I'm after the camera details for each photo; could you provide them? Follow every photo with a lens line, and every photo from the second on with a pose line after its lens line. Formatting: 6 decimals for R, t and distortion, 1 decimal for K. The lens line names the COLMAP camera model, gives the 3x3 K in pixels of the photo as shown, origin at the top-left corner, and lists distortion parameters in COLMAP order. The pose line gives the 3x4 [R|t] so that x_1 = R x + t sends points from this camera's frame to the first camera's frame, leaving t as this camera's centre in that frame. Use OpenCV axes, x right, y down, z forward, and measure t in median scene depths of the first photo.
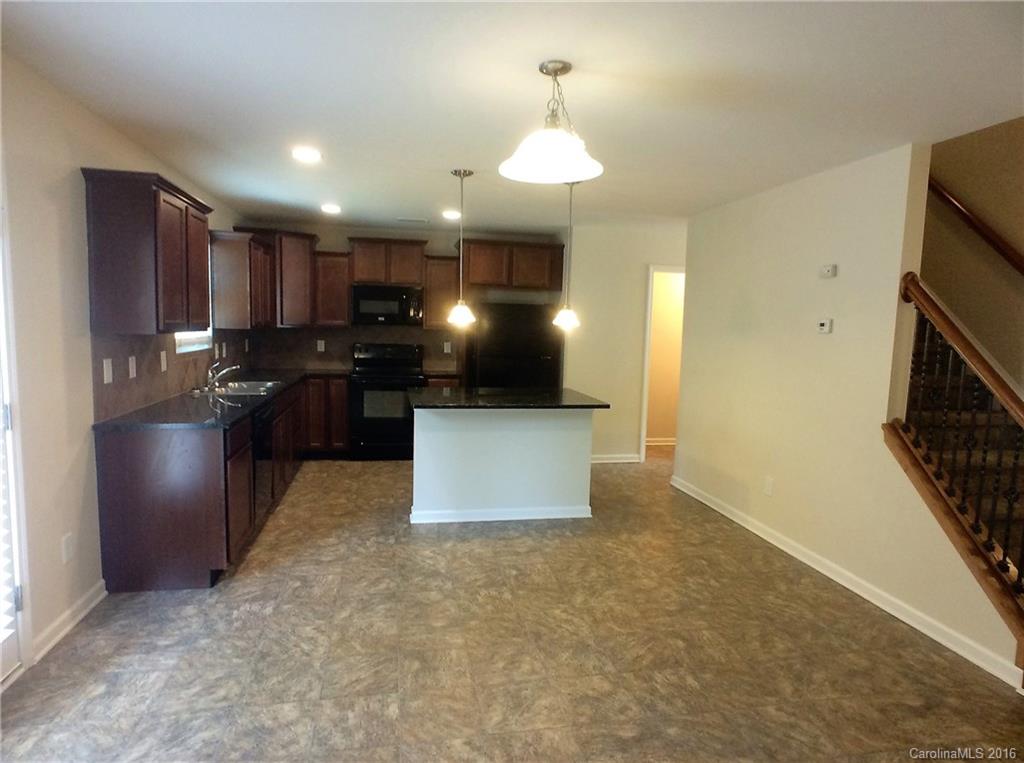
lens RADIAL K [[606.8, 0, 512.0], [0, 606.8, 381.5], [0, 0, 1]] dist [-0.011949, 0.001279]
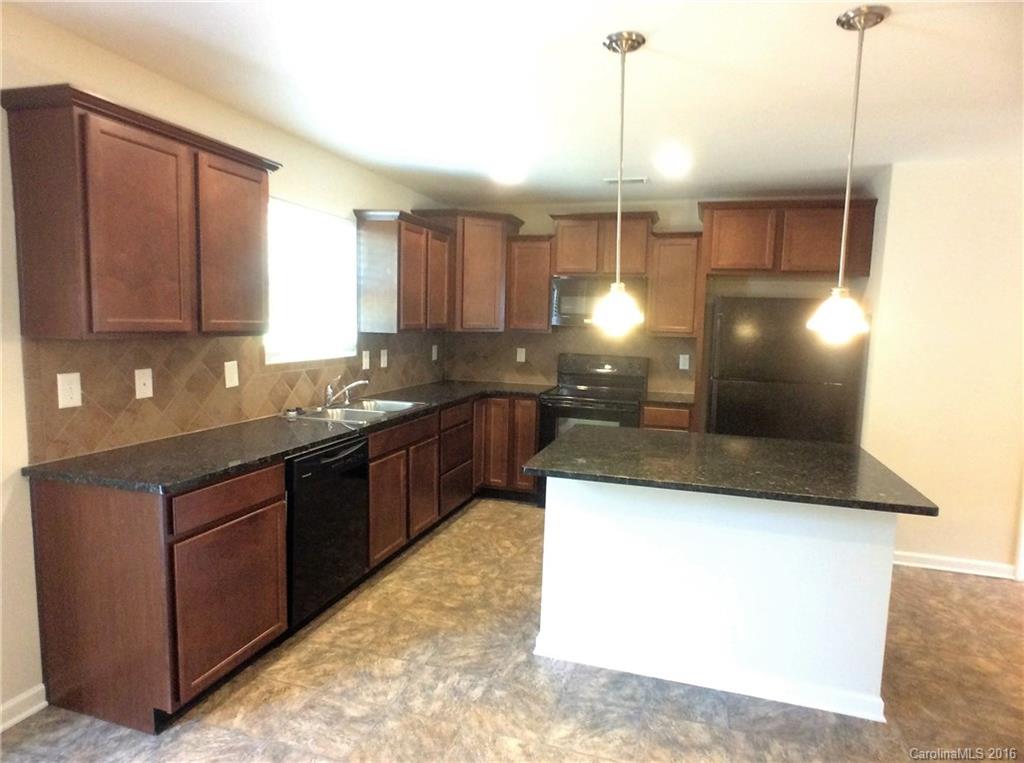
lens RADIAL K [[606.8, 0, 512.0], [0, 606.8, 381.5], [0, 0, 1]] dist [-0.011949, 0.001279]
pose [[0.878895, 0.046326, -0.474761, 0.087387], [-0.050500, 0.998716, 0.003964, -0.039889], [0.474335, 0.020491, 0.880106, 0.435642]]
